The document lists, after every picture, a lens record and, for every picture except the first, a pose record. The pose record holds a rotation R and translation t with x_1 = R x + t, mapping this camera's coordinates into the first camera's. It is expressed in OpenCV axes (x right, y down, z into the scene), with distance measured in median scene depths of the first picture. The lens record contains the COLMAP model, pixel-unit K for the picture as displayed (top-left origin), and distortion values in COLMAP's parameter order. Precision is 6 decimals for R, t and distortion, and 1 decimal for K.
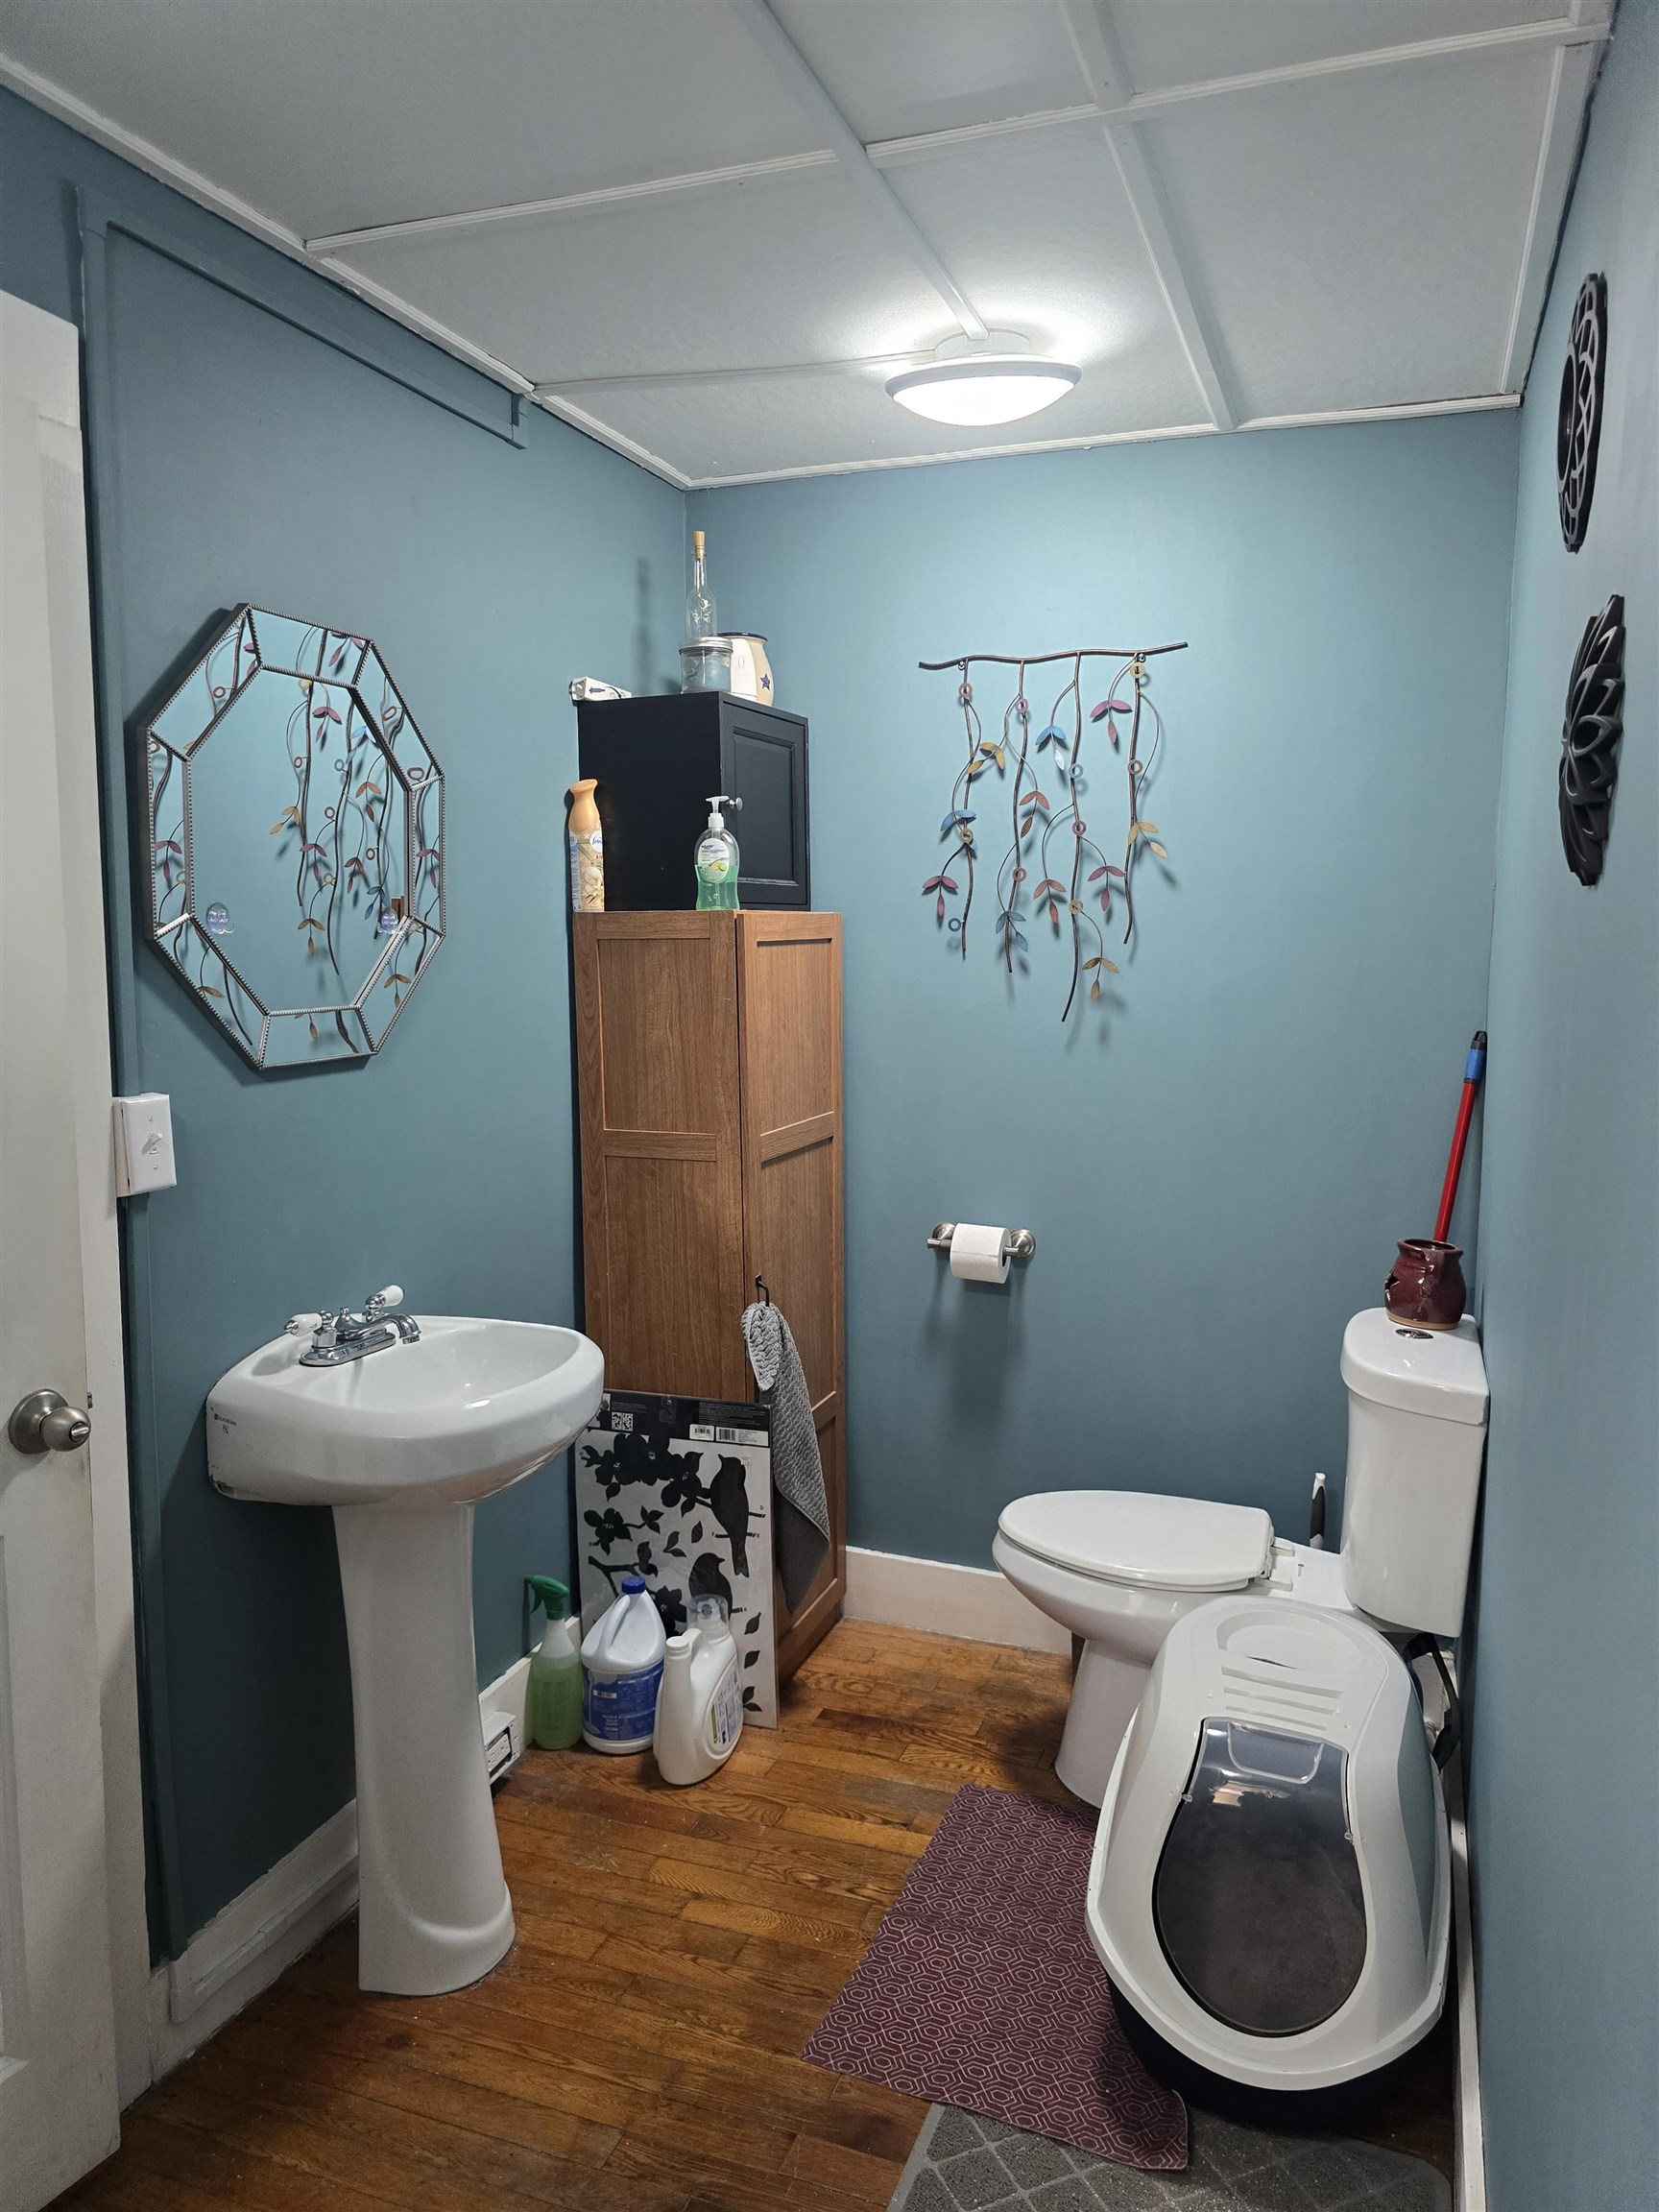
lens RADIAL K [[1492.8, 0, 825.6], [0, 1492.8, 1096.0], [0, 0, 1]] dist [0.030536, -0.006669]
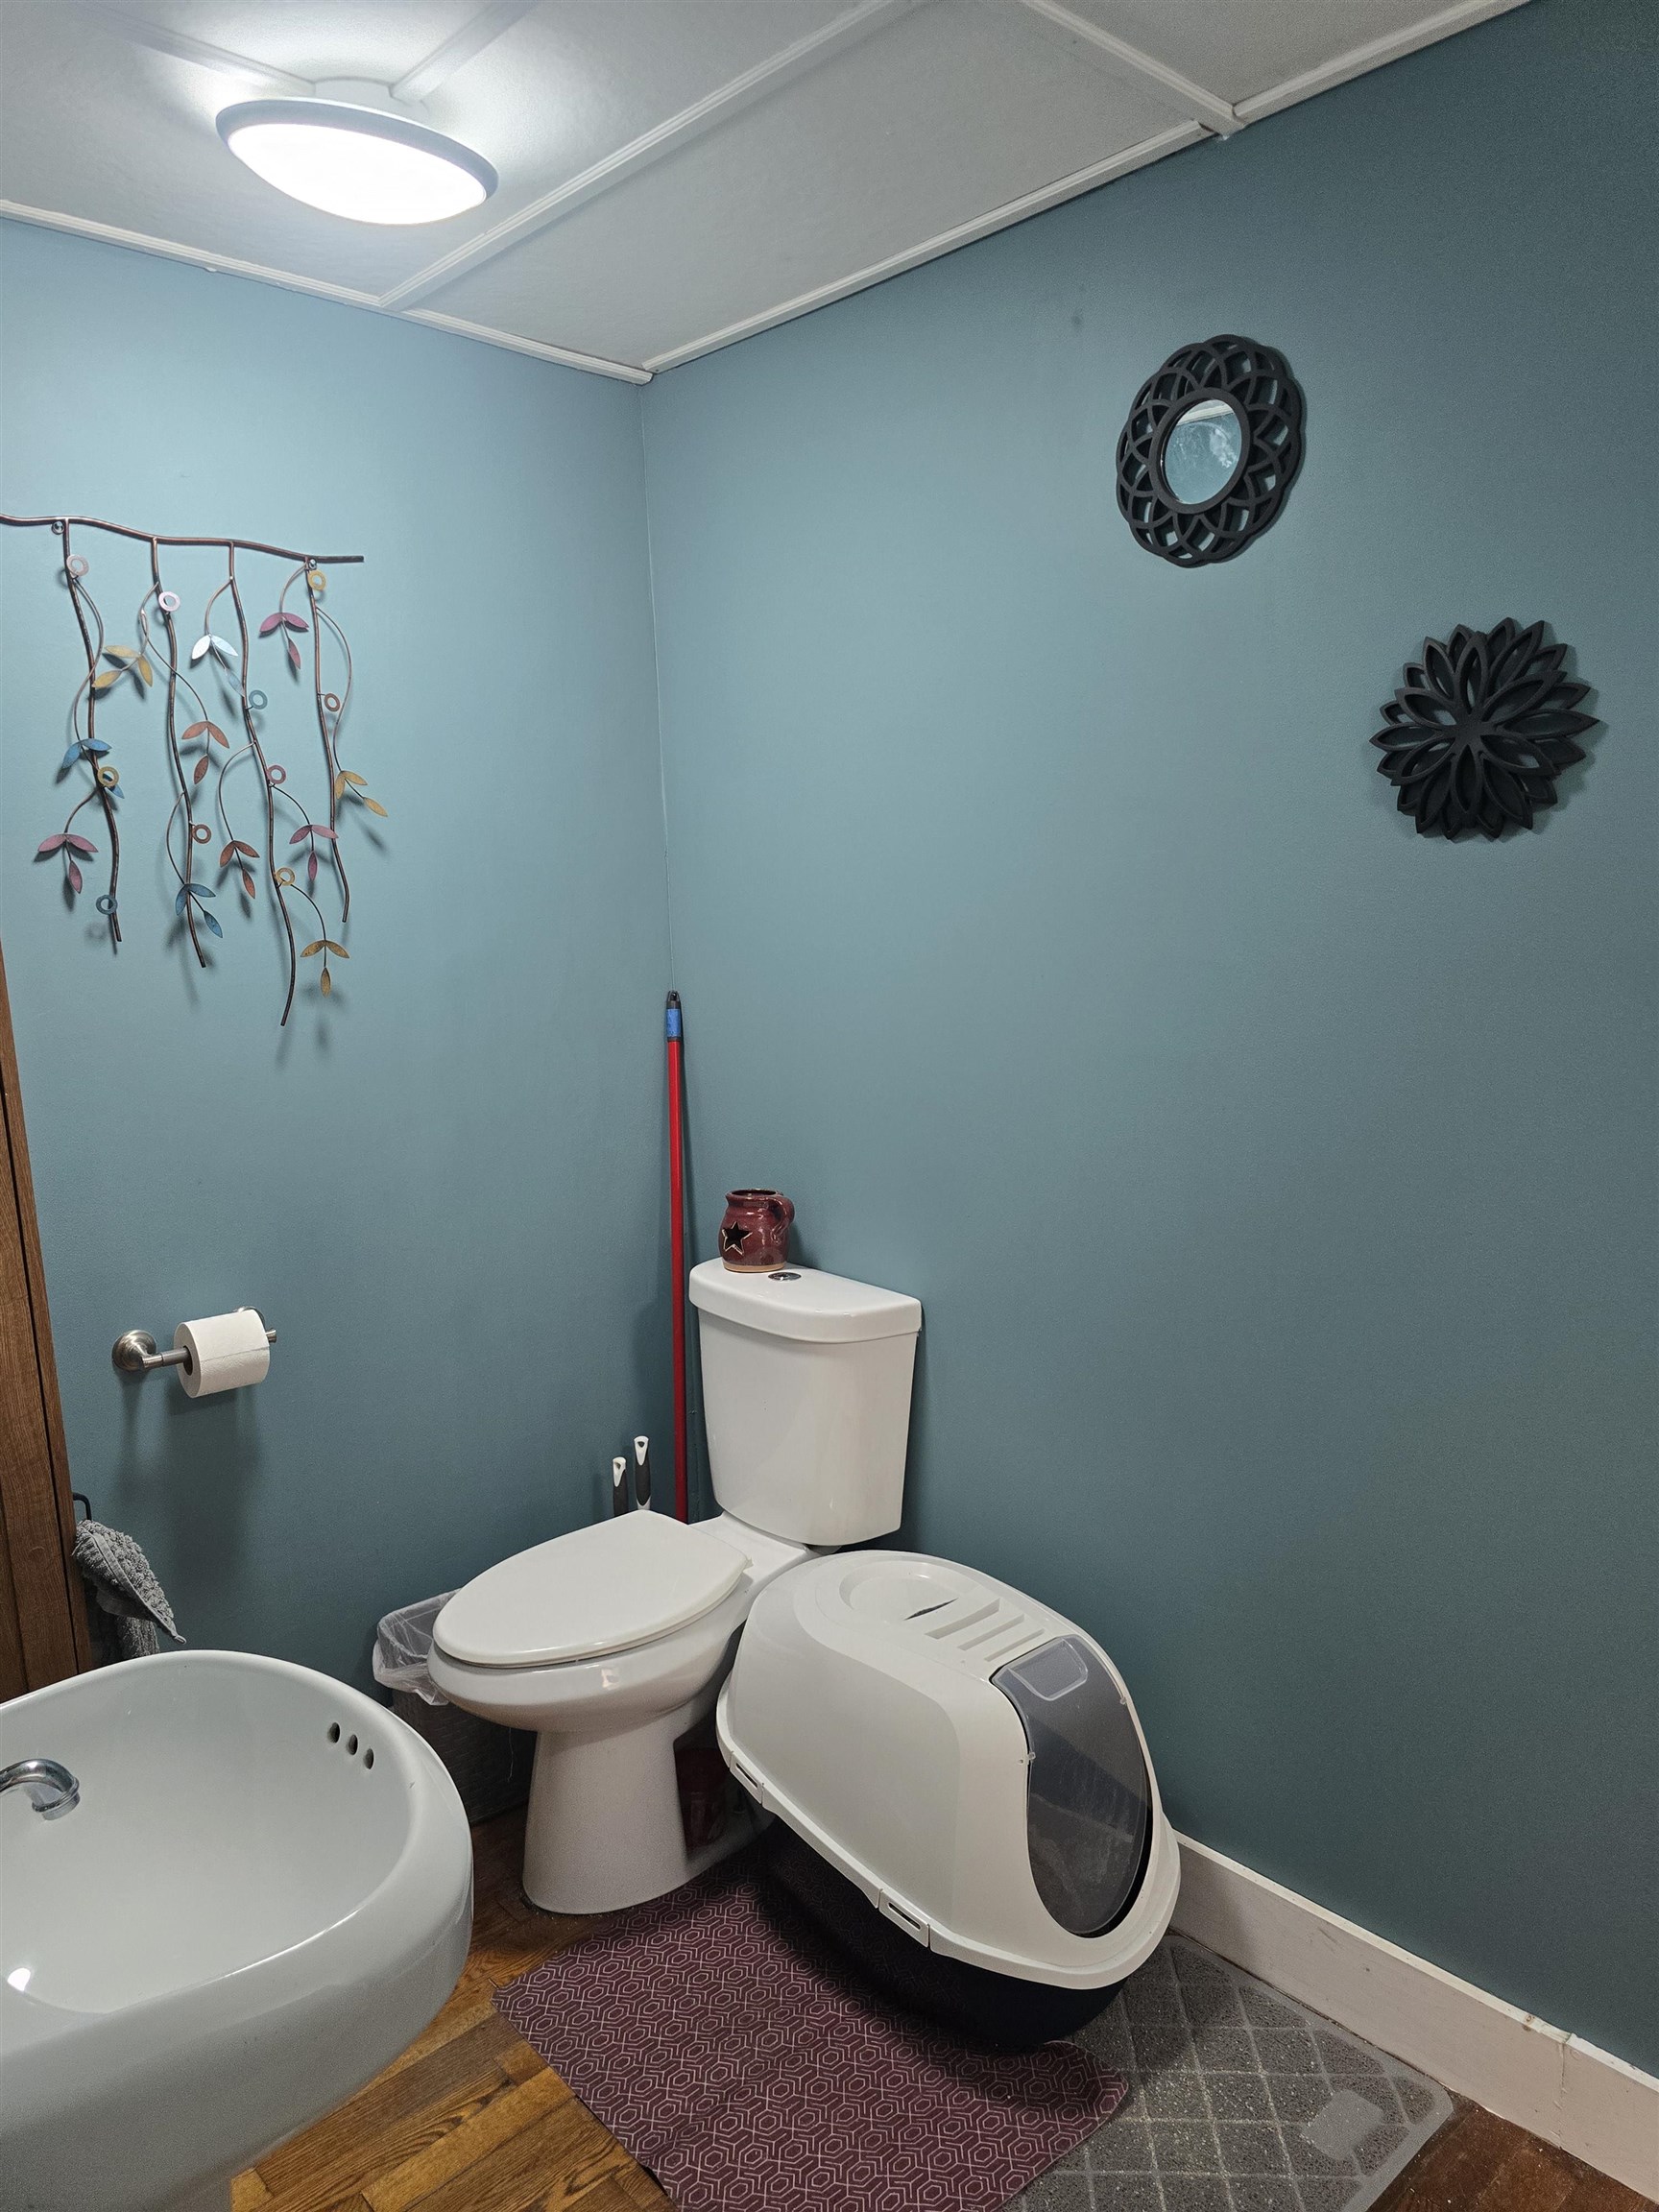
lens RADIAL K [[1492.8, 0, 824.5], [0, 1492.8, 1114.4], [0, 0, 1]] dist [0.030536, -0.006669]
pose [[0.467525, -0.144033, 0.872167, -0.395300], [0.148309, 0.985432, 0.083237, -0.027297], [-0.871450, 0.090435, 0.482076, 0.387764]]
